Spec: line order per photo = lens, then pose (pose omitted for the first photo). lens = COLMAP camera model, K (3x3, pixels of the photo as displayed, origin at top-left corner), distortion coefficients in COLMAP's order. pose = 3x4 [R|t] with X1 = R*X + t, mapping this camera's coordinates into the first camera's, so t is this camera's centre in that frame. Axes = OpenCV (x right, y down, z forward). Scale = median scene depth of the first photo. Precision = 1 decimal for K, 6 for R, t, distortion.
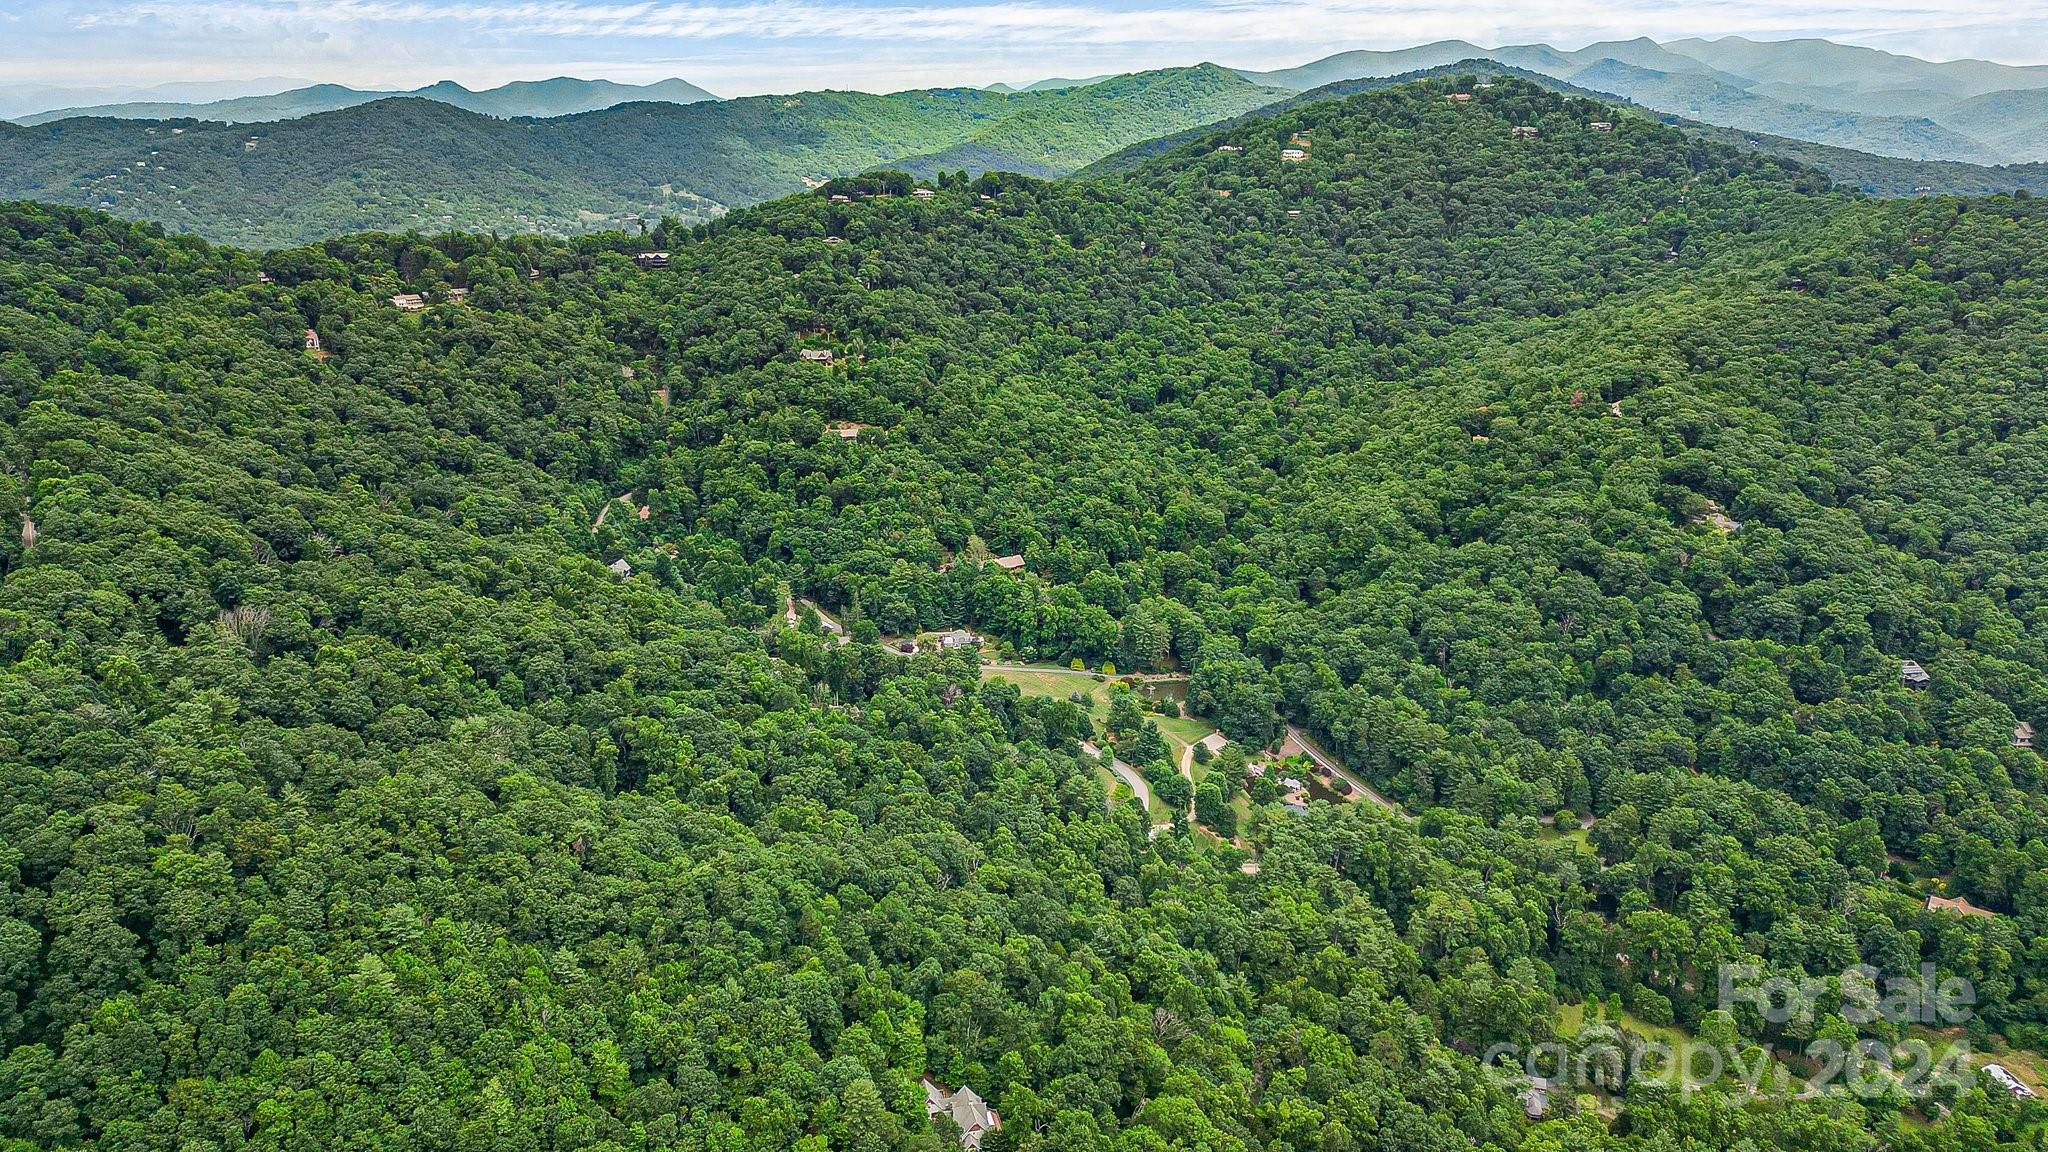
lens RADIAL K [[1418.8, 0, 1024.0], [0, 1418.8, 576.0], [0, 0, 1]] dist [0.082529, -0.105105]
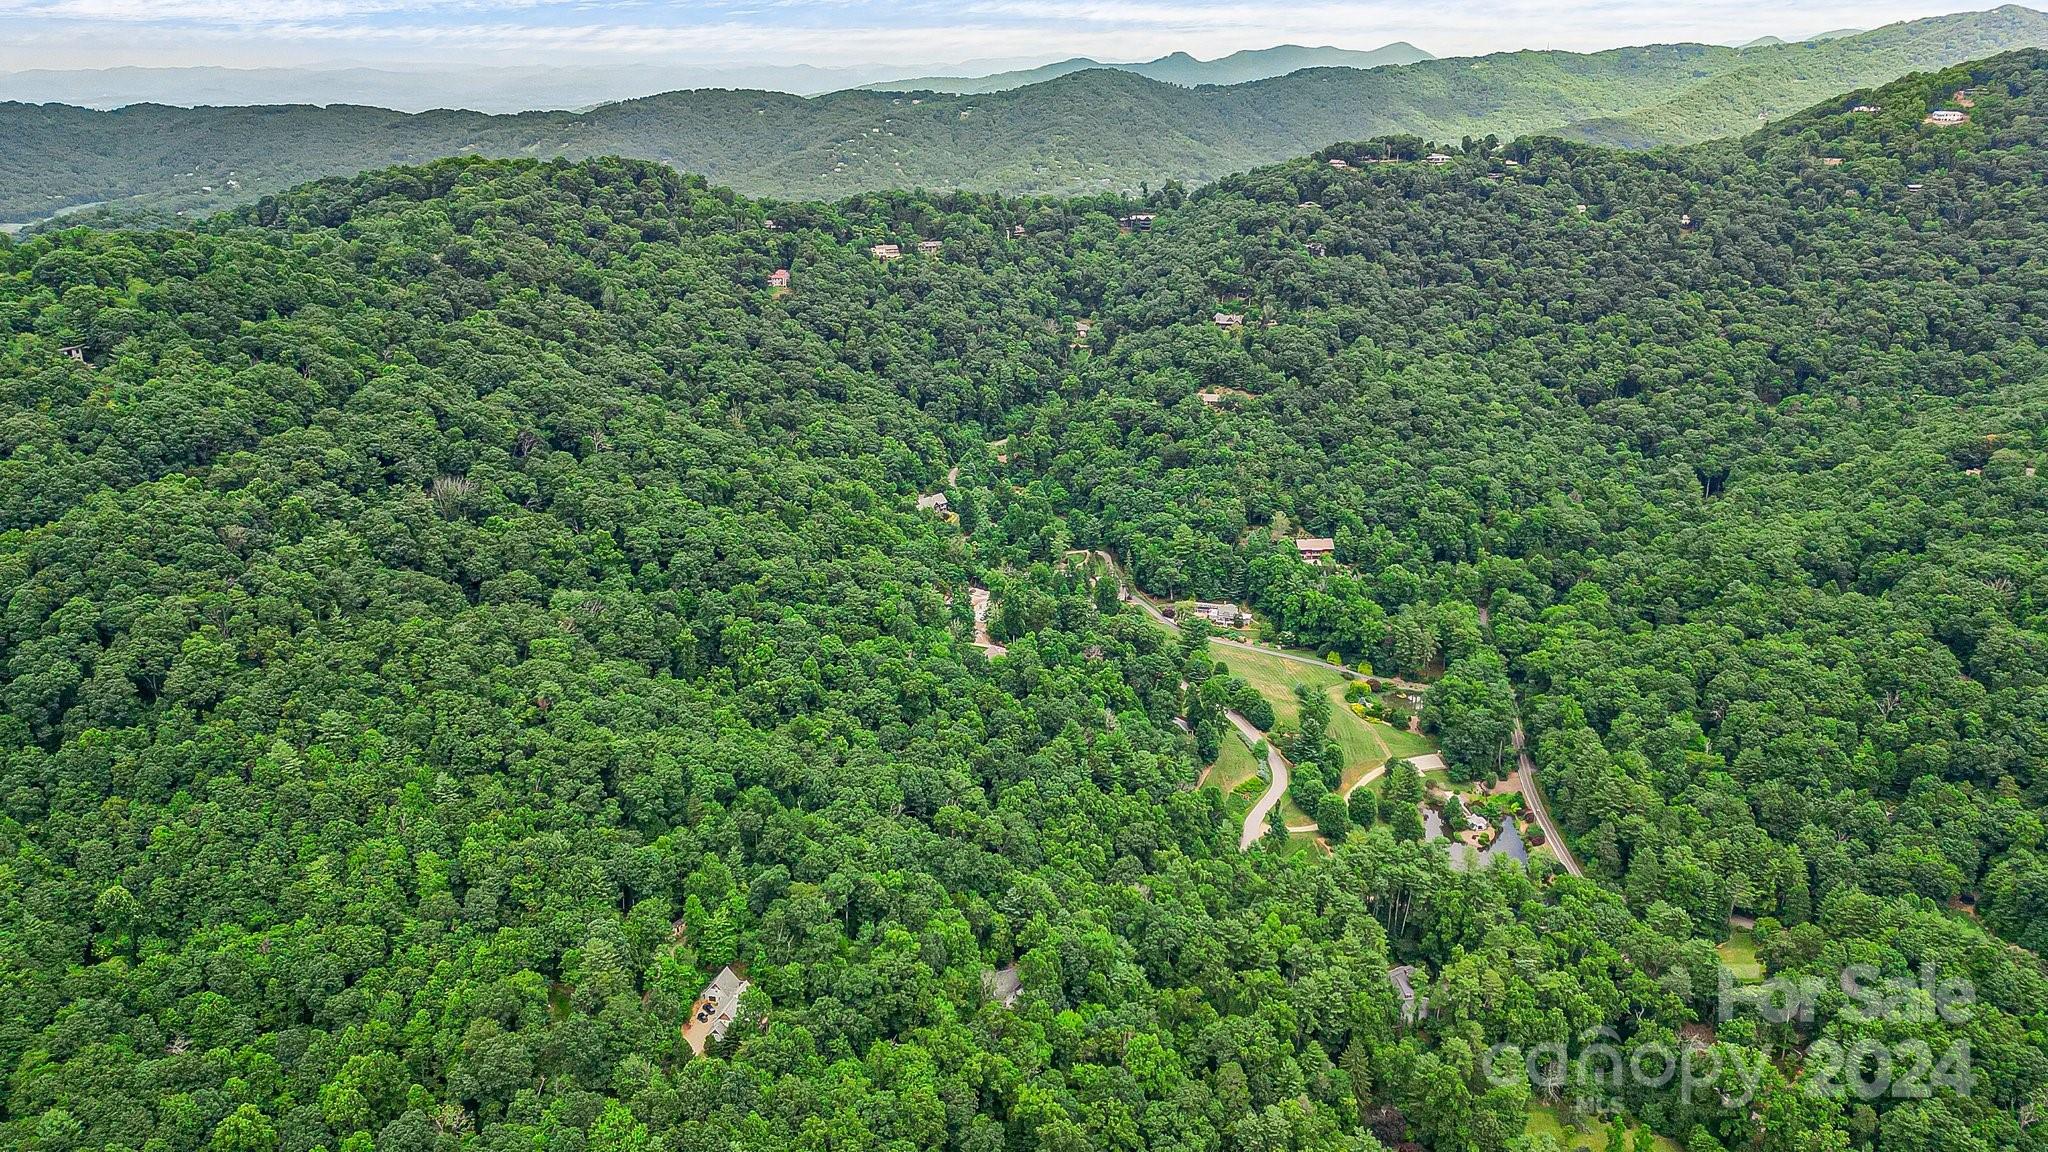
lens RADIAL K [[1420.4, 0, 1024.0], [0, 1420.4, 576.0], [0, 0, 1]] dist [0.067442, -0.068948]
pose [[0.888047, 0.141571, -0.437412, 0.203364], [-0.132121, 0.989861, 0.052139, -0.010751], [0.440359, 0.011490, 0.897748, 0.042719]]
